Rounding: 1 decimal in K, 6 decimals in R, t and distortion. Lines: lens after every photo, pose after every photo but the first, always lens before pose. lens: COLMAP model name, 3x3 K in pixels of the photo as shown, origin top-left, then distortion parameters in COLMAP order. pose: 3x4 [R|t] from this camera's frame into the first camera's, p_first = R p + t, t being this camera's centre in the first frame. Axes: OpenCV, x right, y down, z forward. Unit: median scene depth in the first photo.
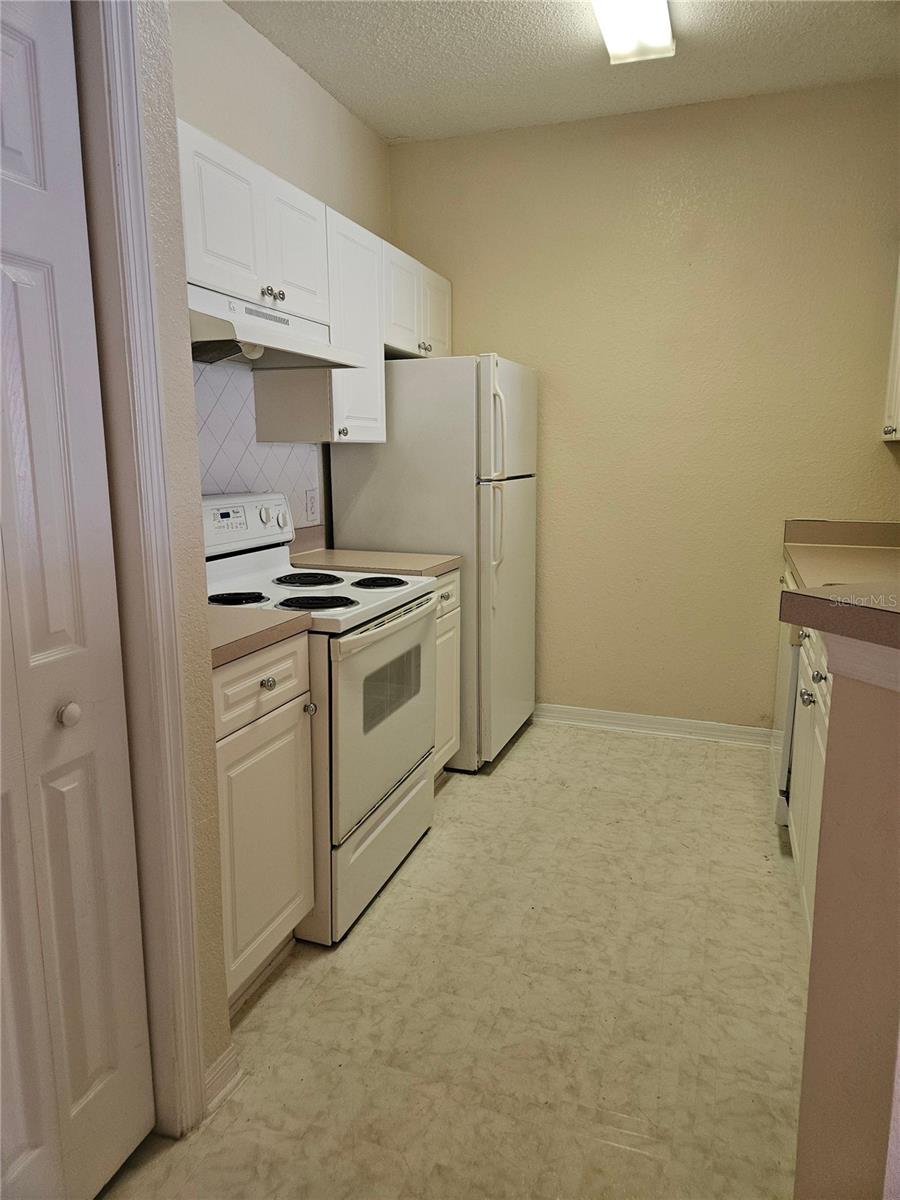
lens RADIAL K [[823.1, 0, 446.1], [0, 823.1, 591.7], [0, 0, 1]] dist [0.046220, -0.033226]
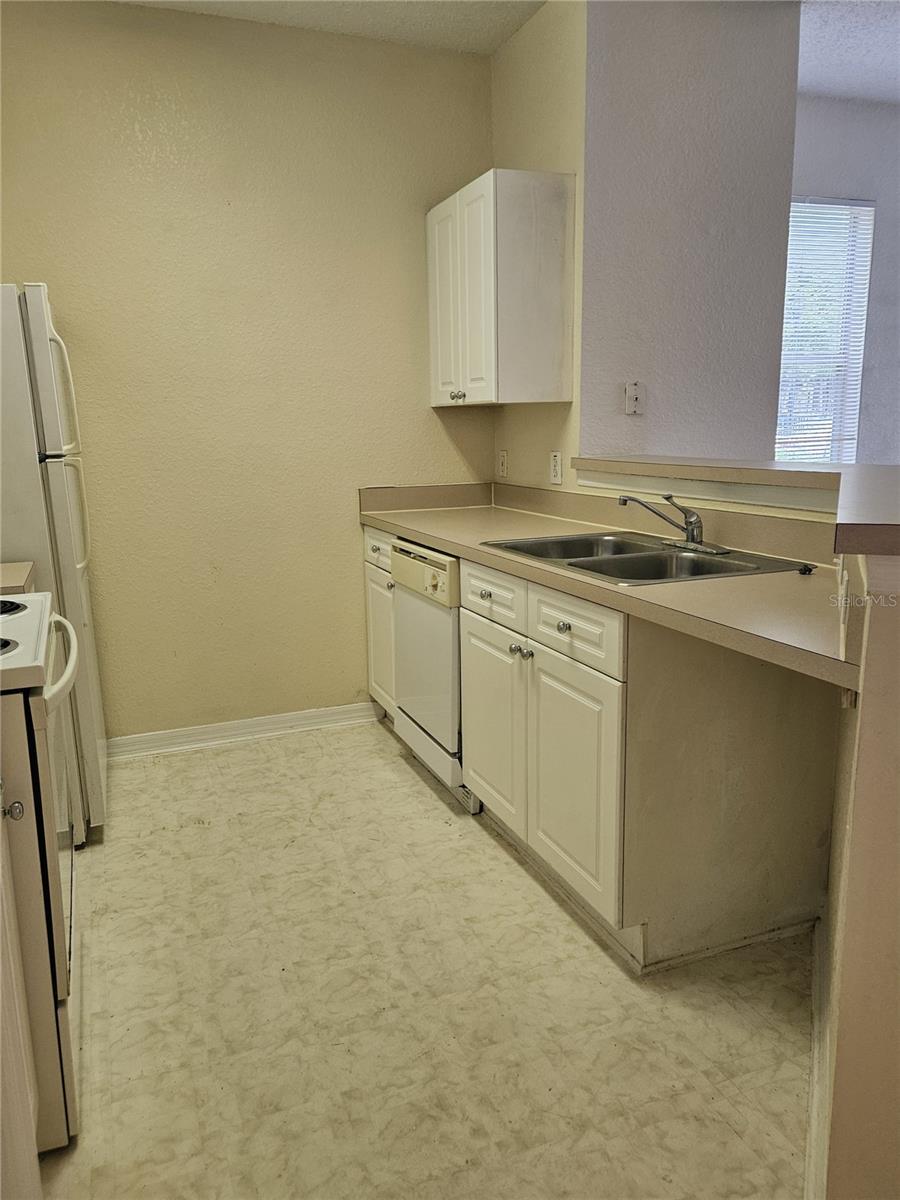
lens RADIAL K [[893.5, 0, 451.3], [0, 893.5, 602.6], [0, 0, 1]] dist [0.053553, -0.028624]
pose [[0.749237, -0.154888, 0.643936, -0.298158], [0.141038, 0.987281, 0.073372, -0.019230], [-0.647111, 0.035846, 0.761553, 0.205413]]
